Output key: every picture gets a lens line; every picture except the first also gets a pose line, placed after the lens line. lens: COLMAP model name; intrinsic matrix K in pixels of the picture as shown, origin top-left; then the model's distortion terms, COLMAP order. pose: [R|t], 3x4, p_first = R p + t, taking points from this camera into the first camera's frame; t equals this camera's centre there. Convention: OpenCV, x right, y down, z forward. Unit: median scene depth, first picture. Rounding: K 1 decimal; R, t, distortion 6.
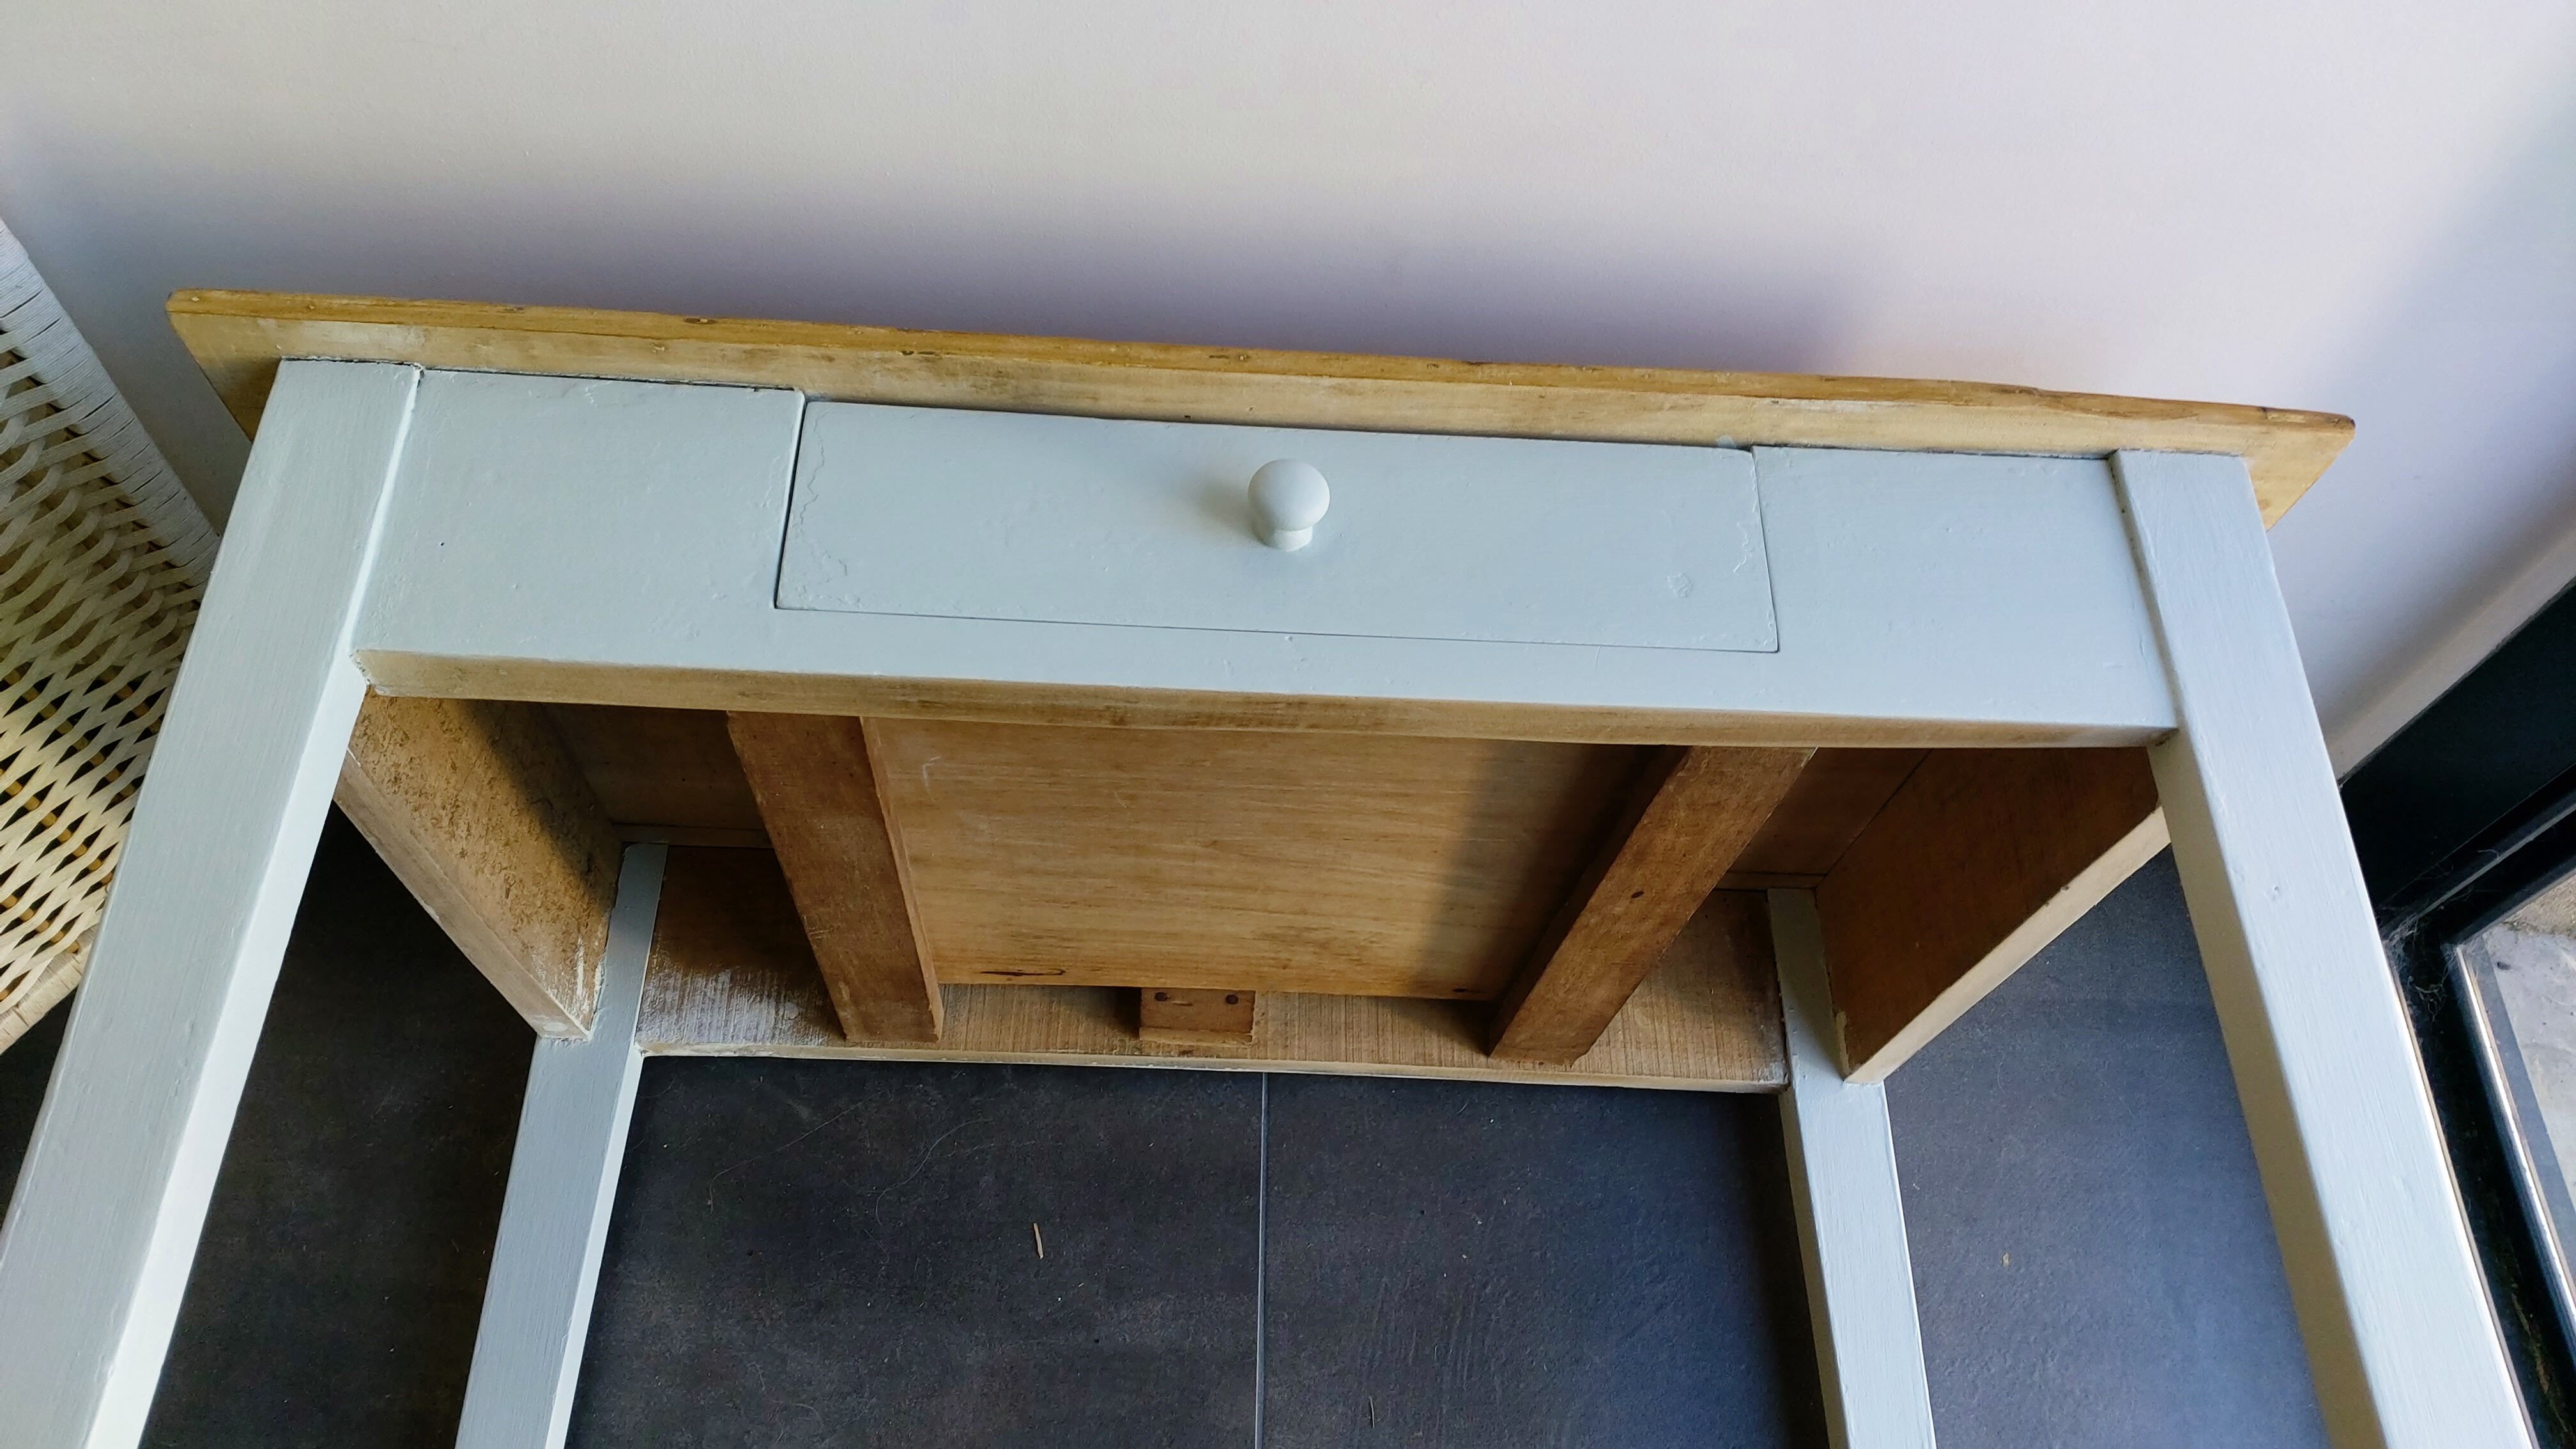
lens RADIAL K [[1799.4, 0, 1257.6], [0, 1799.4, 732.5], [0, 0, 1]] dist [0.117133, -0.294878]
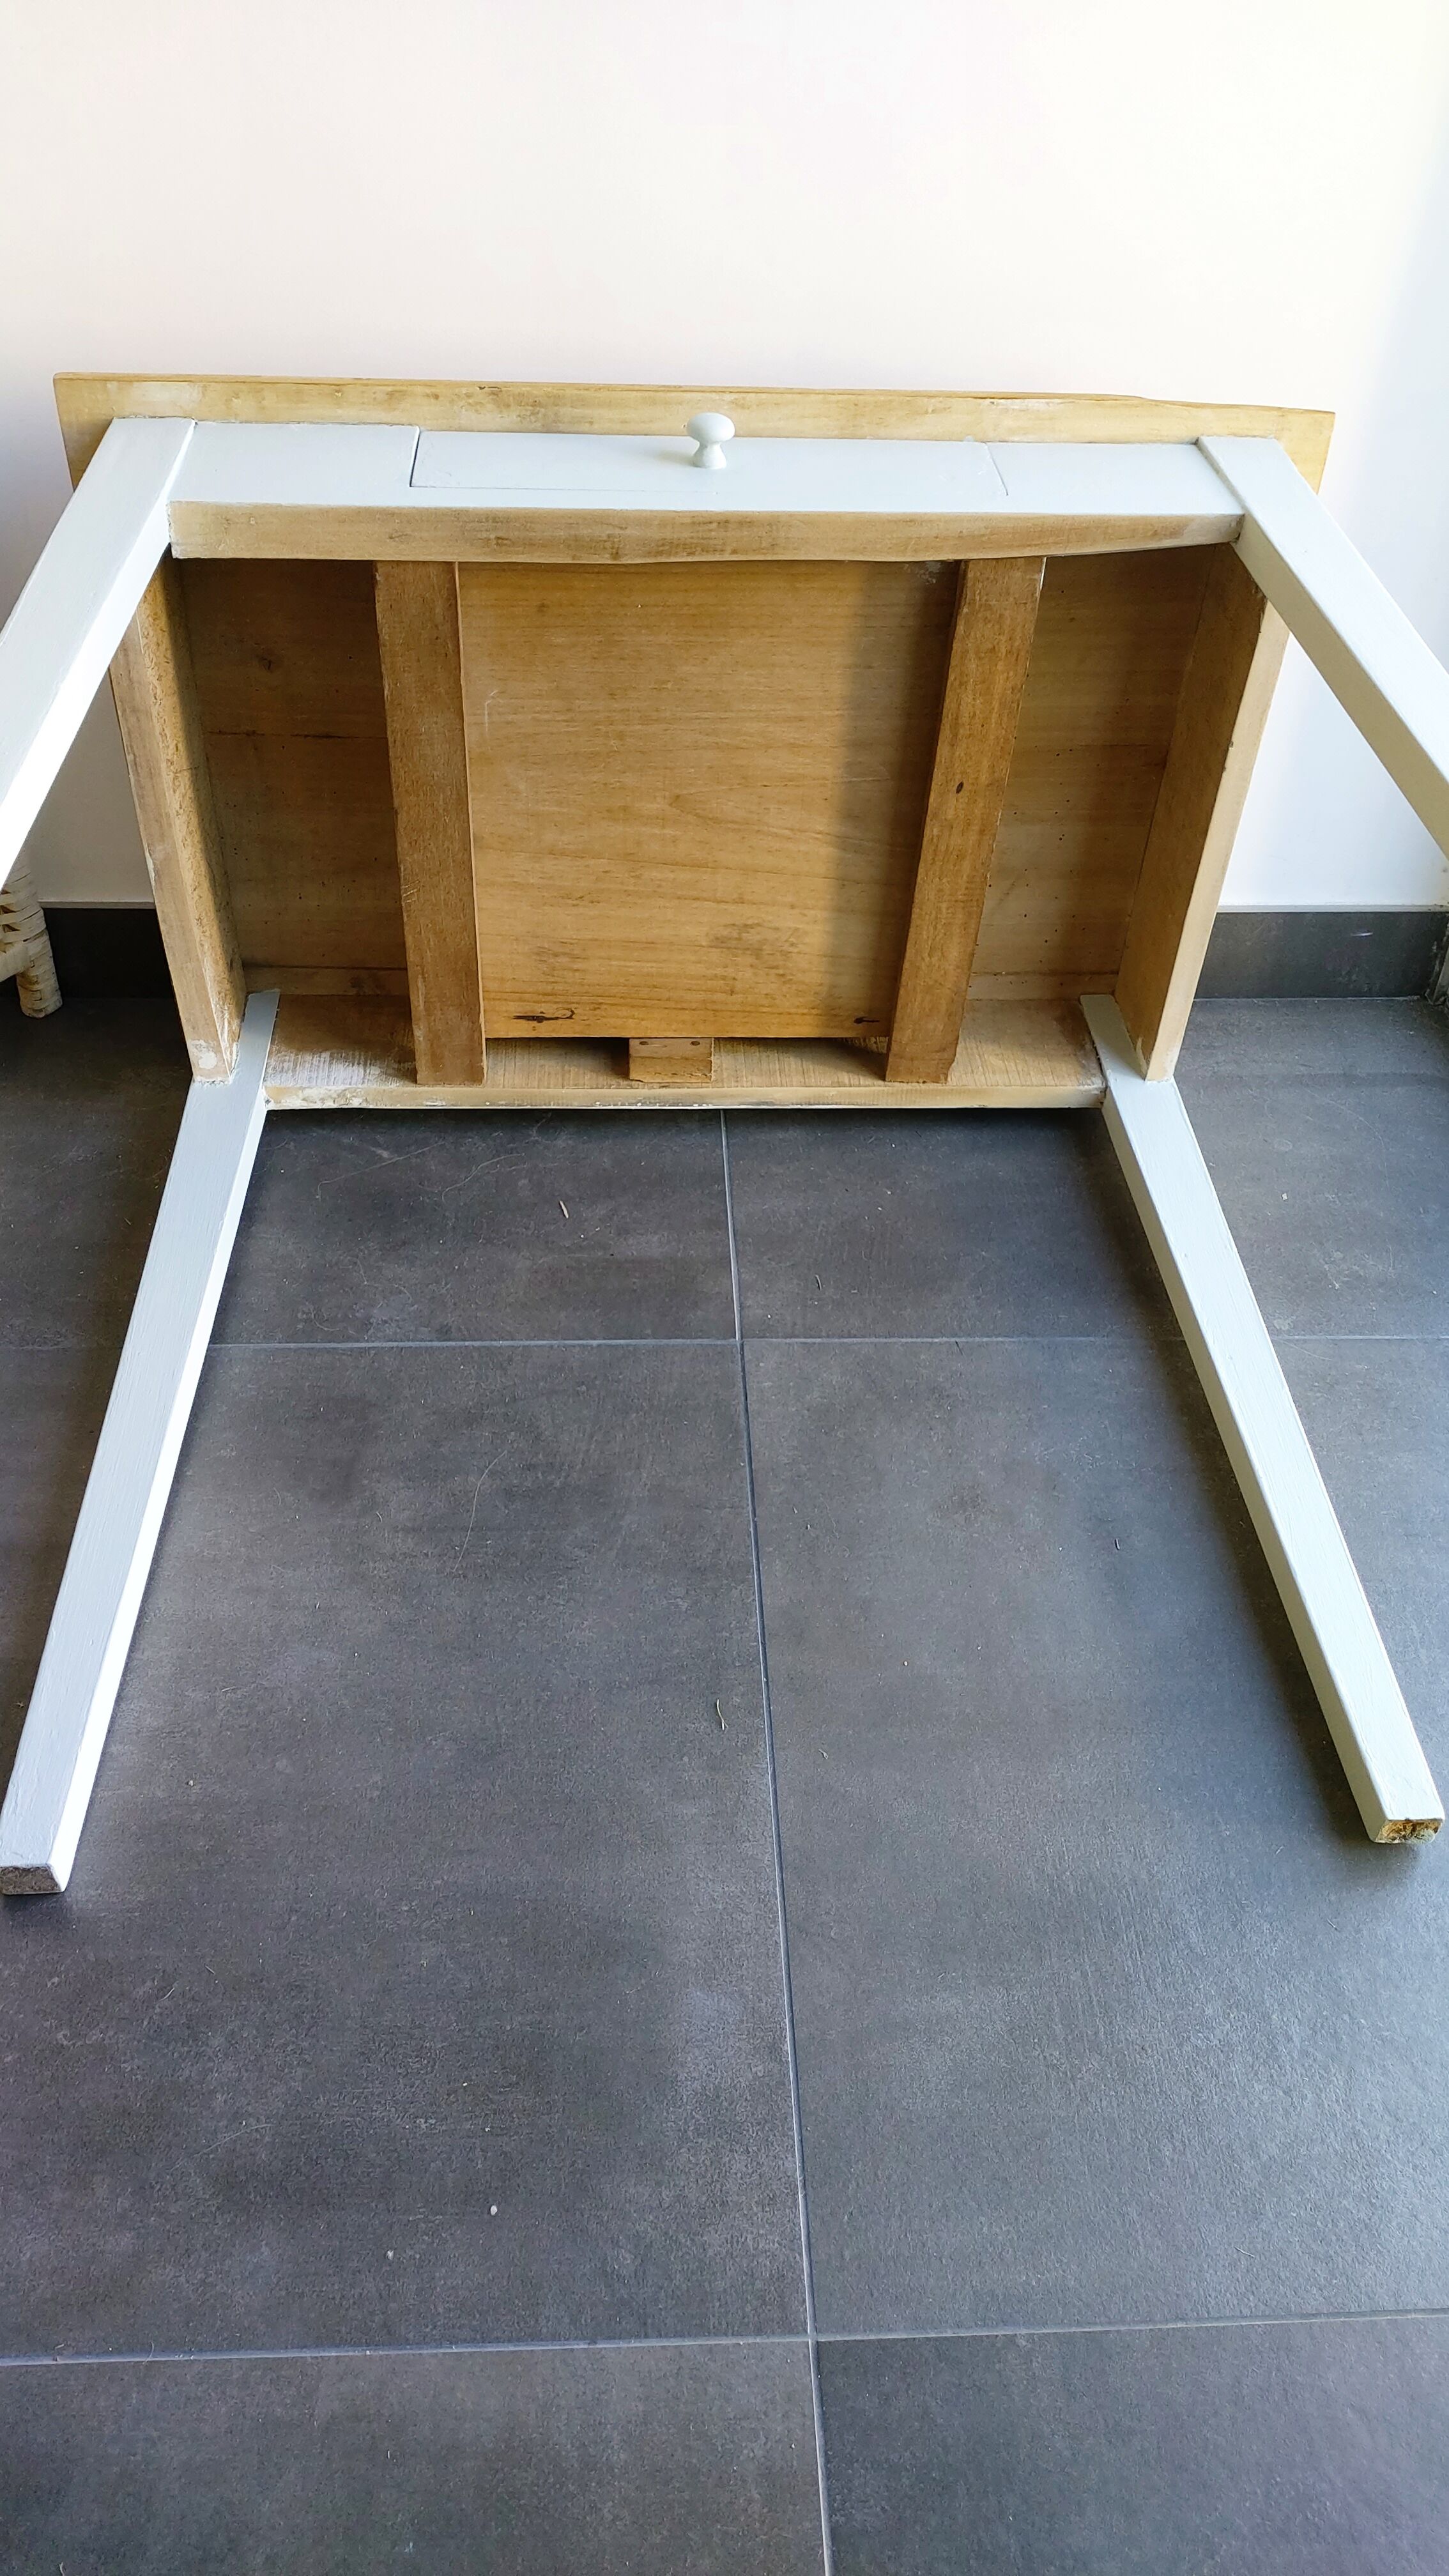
lens RADIAL K [[1799.4, 0, 713.4], [0, 1799.4, 1363.4], [0, 0, 1]] dist [0.117133, -0.294878]
pose [[0.997826, -0.061842, 0.022759, -0.049271], [0.065744, 0.957766, -0.279933, 0.803919], [-0.004486, 0.280821, 0.959750, -0.264749]]
